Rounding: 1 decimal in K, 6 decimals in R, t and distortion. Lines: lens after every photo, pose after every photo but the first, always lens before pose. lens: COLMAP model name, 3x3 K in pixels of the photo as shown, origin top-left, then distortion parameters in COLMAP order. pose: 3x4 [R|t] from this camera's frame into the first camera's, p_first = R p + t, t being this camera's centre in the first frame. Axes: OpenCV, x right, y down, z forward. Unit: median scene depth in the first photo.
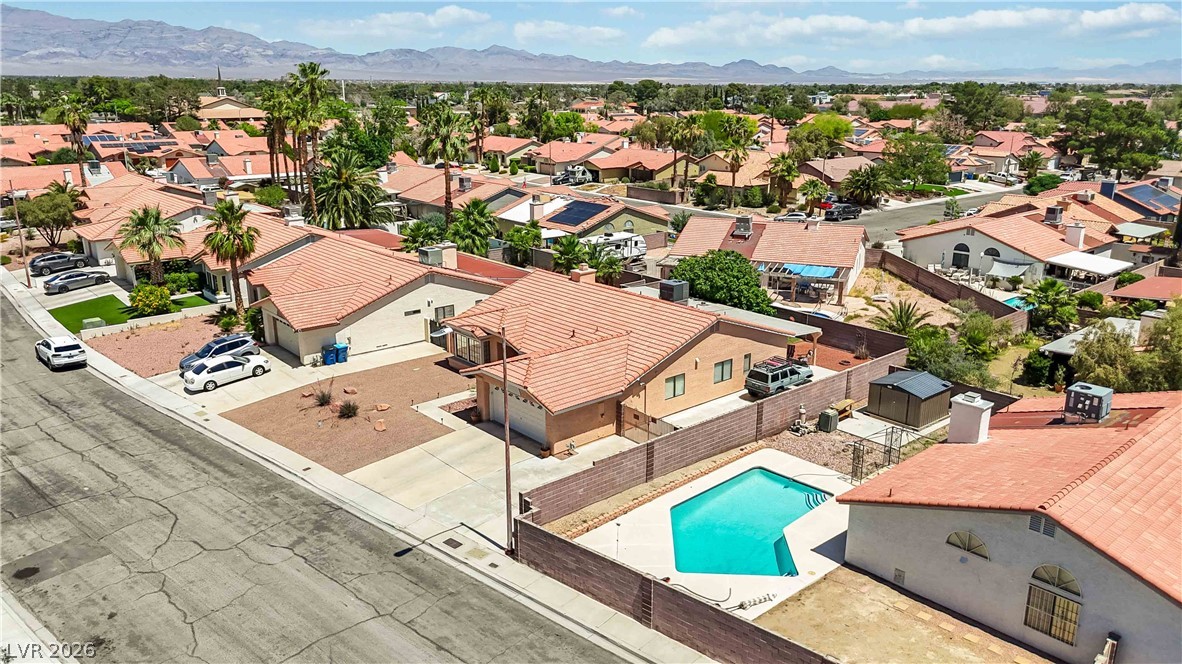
lens RADIAL K [[872.5, 0, 591.0], [0, 872.5, 332.0], [0, 0, 1]] dist [0.053508, -0.042835]
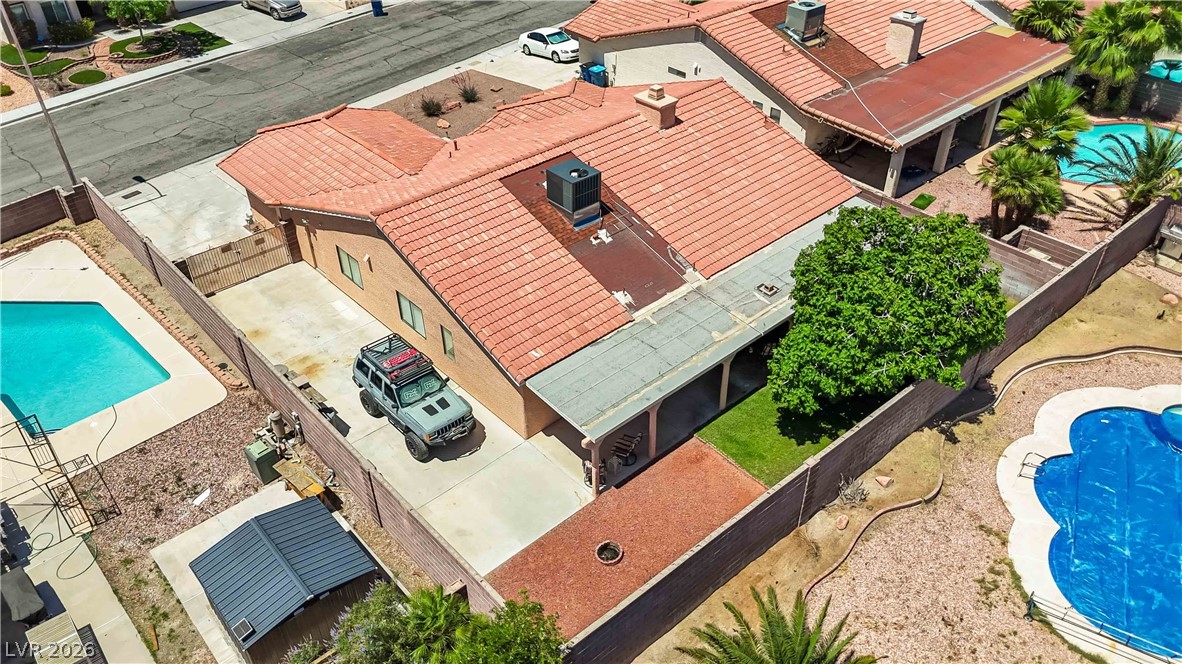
lens RADIAL K [[873.7, 0, 587.3], [0, 873.7, 335.8], [0, 0, 1]] dist [0.039533, -0.031355]
pose [[0.016652, 0.603741, -0.797006, 0.559185], [-0.267821, 0.770682, 0.578205, -0.278718], [0.963325, 0.203827, 0.174528, 0.909591]]
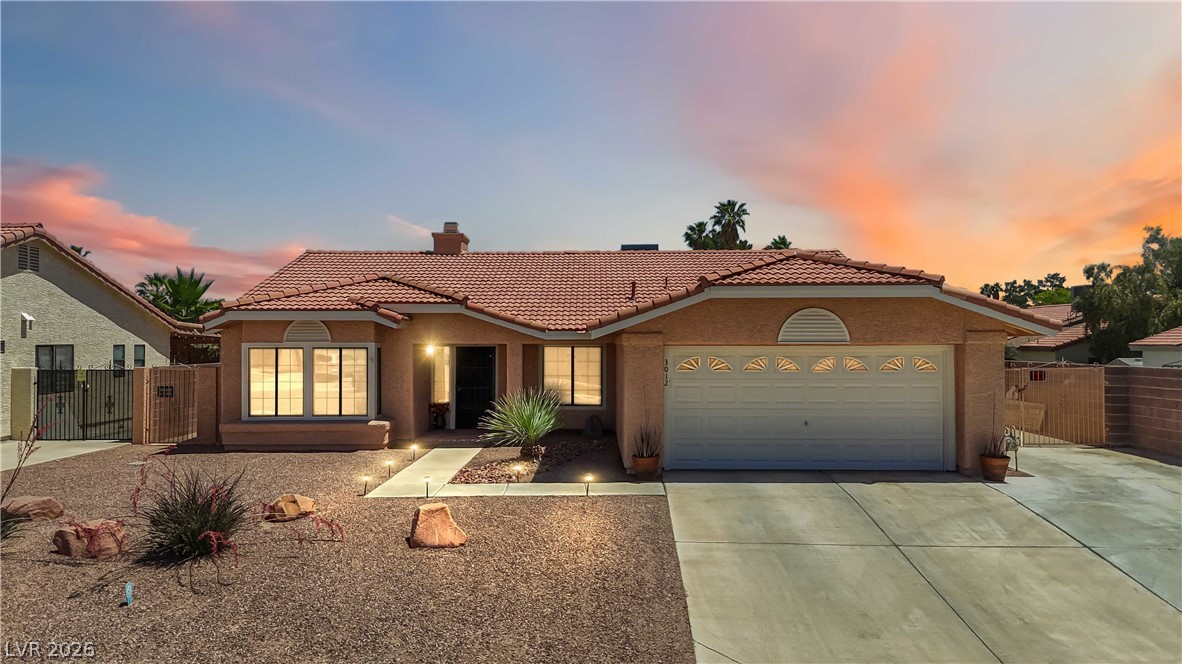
lens RADIAL K [[872.5, 0, 591.0], [0, 872.5, 332.0], [0, 0, 1]] dist [0.053508, -0.042835]
pose [[0.660972, 0.006054, 0.750386, -0.328417], [0.209547, 0.958700, -0.192313, 0.091507], [-0.720559, 0.284355, 0.632406, 0.670125]]
